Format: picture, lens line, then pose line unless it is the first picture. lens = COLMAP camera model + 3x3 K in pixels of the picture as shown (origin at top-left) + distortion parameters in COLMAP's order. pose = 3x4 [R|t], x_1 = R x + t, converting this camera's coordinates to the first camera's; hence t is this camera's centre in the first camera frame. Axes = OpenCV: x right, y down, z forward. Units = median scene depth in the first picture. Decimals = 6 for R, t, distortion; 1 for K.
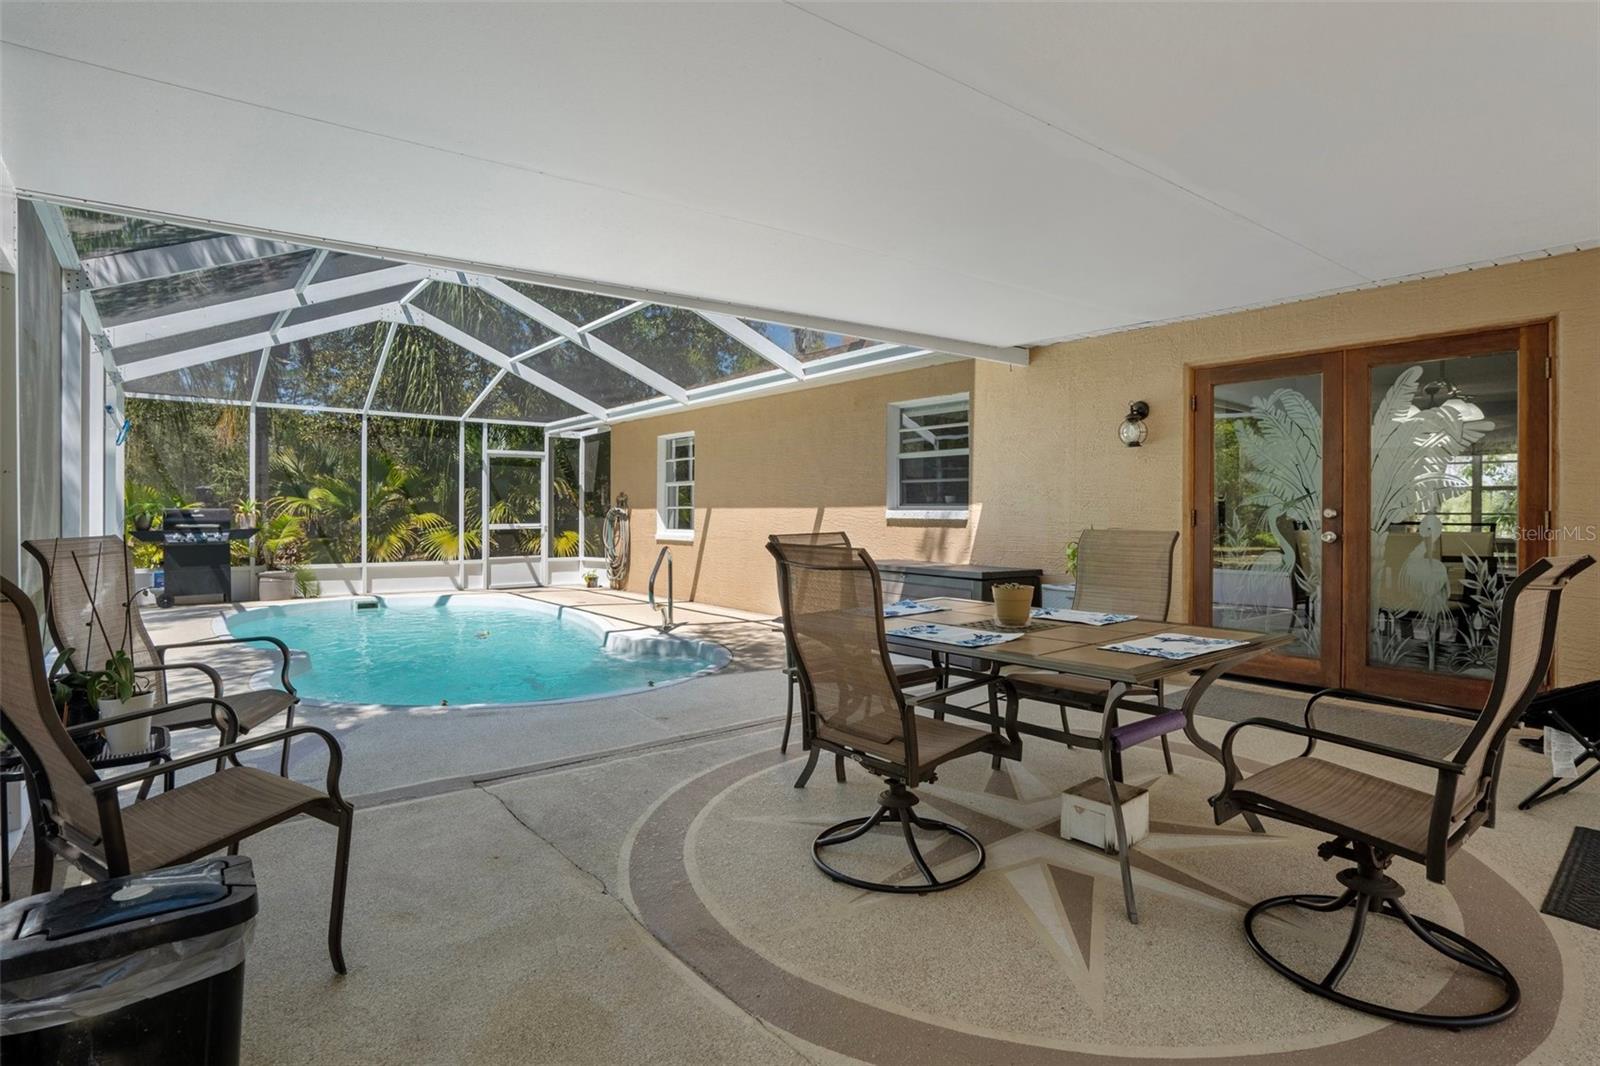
lens RADIAL K [[806.7, 0, 767.3], [0, 806.7, 514.9], [0, 0, 1]] dist [-0.017064, 0.000438]
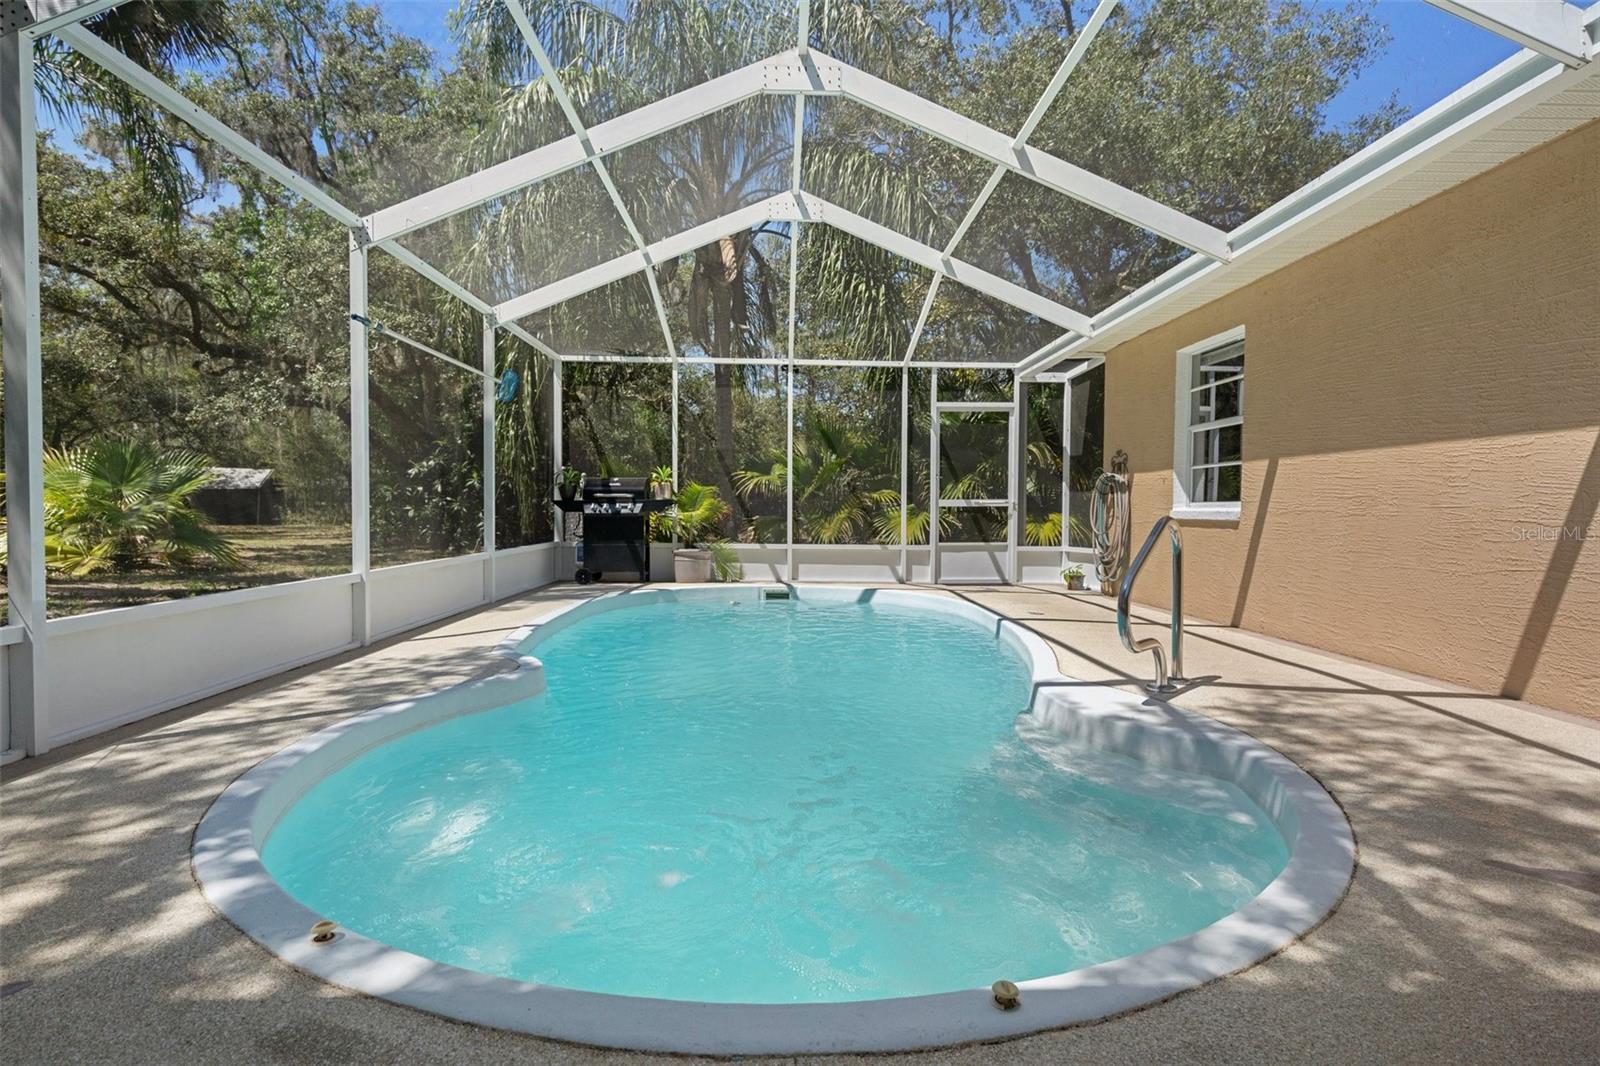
lens RADIAL K [[787.0, 0, 795.5], [0, 787.0, 526.6], [0, 0, 1]] dist [-0.001301, 0.000641]
pose [[0.819567, 0.017424, -0.572719, -0.028864], [-0.006313, 0.999751, 0.021382, 0.024720], [0.572949, -0.013909, 0.819473, 0.338753]]
